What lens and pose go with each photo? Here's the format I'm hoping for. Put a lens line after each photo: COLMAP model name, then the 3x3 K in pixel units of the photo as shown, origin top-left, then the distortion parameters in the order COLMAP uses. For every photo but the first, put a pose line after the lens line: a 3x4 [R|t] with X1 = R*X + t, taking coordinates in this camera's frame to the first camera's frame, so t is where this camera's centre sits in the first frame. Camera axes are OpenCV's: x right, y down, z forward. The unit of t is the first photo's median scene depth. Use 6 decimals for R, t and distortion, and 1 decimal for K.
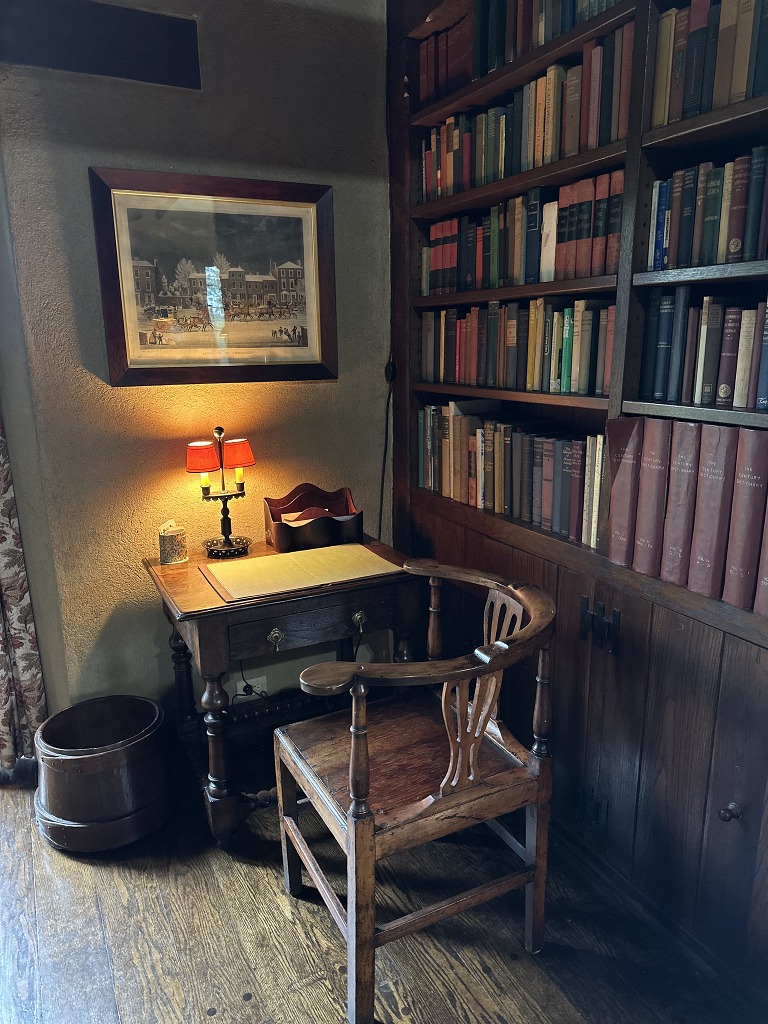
lens RADIAL K [[728.1, 0, 382.3], [0, 728.1, 539.7], [0, 0, 1]] dist [0.075787, -0.075595]
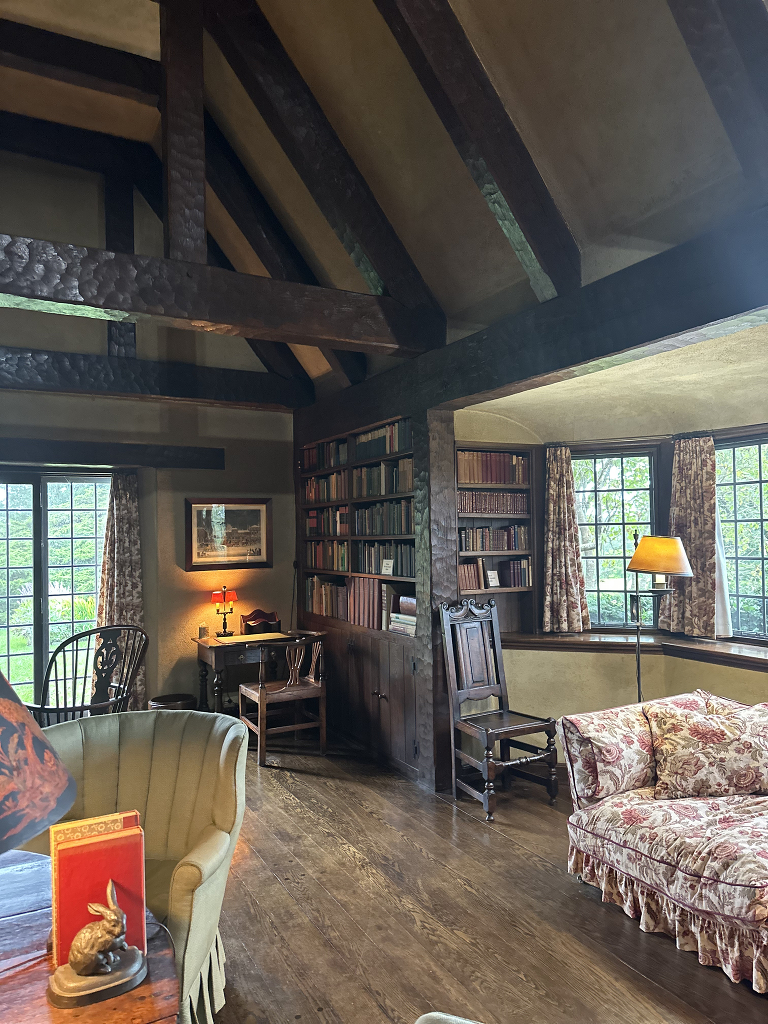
lens RADIAL K [[728.1, 0, 383.7], [0, 728.1, 514.8], [0, 0, 1]] dist [0.075787, -0.075595]
pose [[0.999822, -0.008870, 0.016664, 0.302644], [0.013366, 0.955986, -0.293108, 0.372481], [-0.013331, 0.293279, 0.955934, -1.568365]]
